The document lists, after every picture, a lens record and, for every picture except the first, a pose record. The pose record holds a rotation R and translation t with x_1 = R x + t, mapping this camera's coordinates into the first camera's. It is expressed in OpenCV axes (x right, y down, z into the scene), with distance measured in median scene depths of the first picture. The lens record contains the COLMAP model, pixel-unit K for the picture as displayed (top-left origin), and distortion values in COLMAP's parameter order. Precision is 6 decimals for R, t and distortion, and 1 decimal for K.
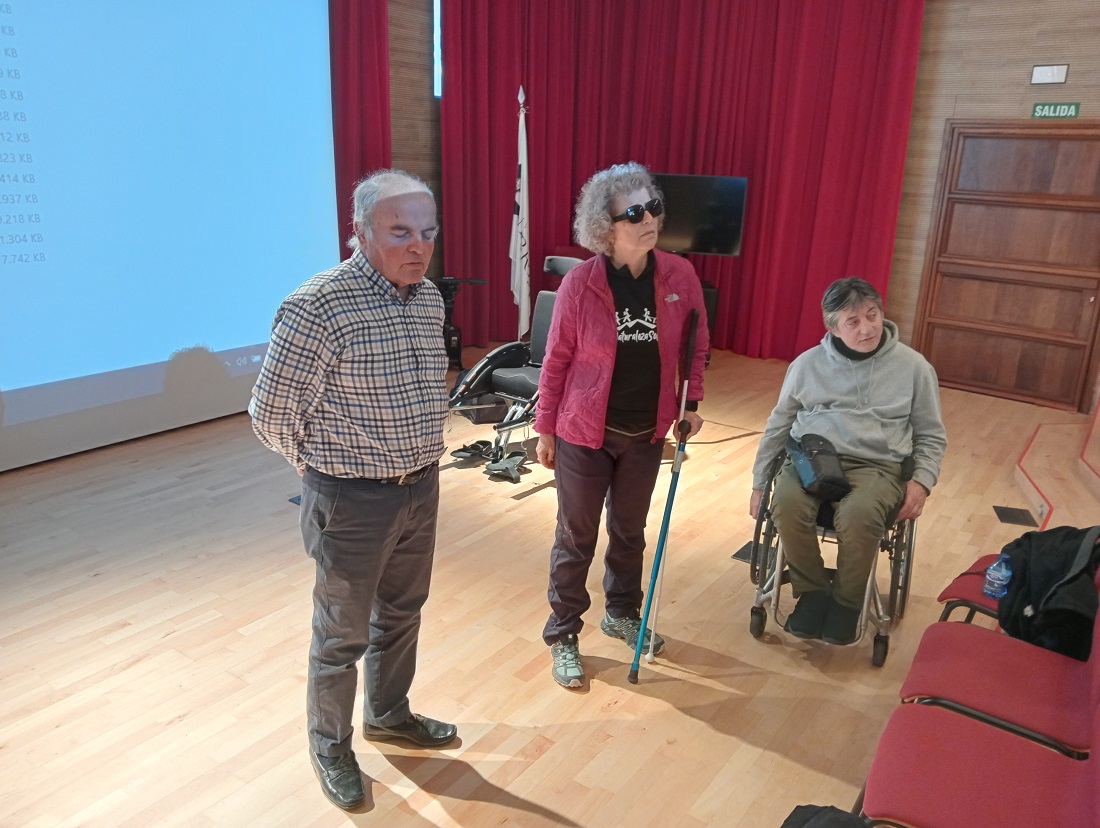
lens RADIAL K [[865.0, 0, 567.0], [0, 865.0, 413.3], [0, 0, 1]] dist [0.007996, -0.006384]
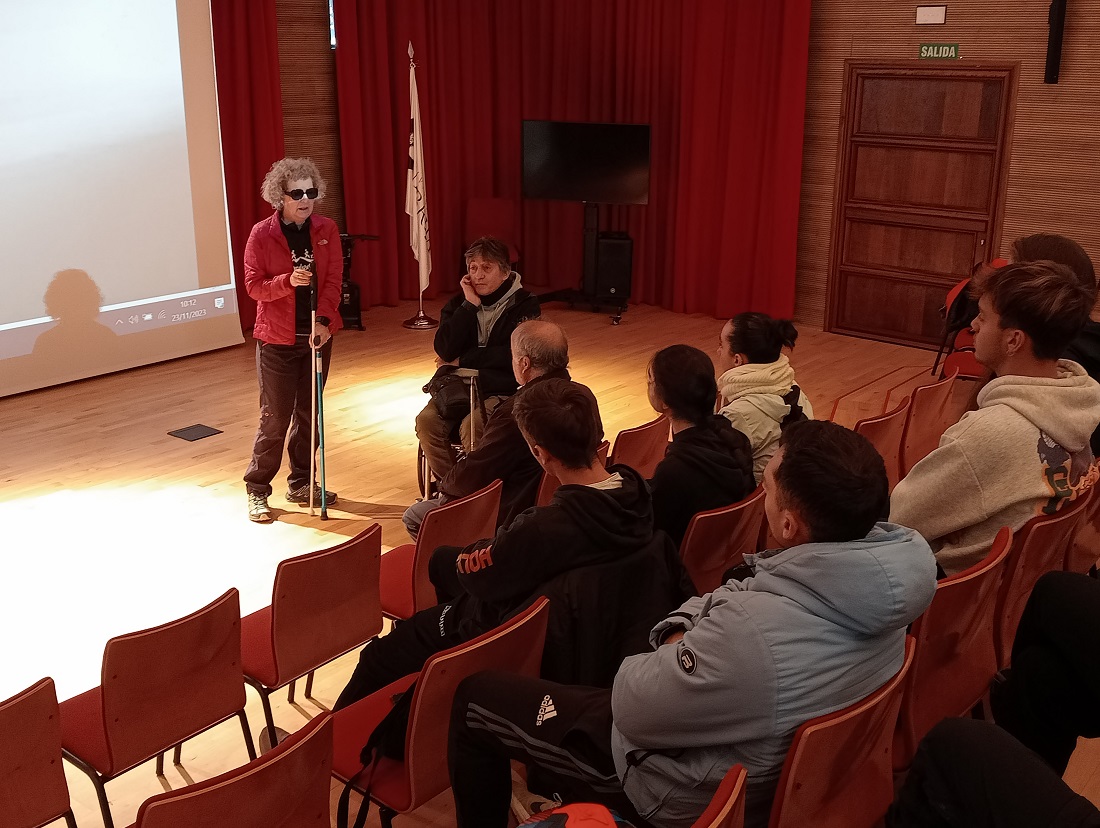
lens RADIAL K [[1199.4, 0, 549.1], [0, 1199.4, 437.6], [0, 0, 1]] dist [-0.001876, 0.002772]
pose [[0.998104, -0.013057, -0.060148, 0.183143], [0.013837, 0.999825, 0.012578, 0.061950], [0.059974, -0.013387, 0.998110, -0.365455]]
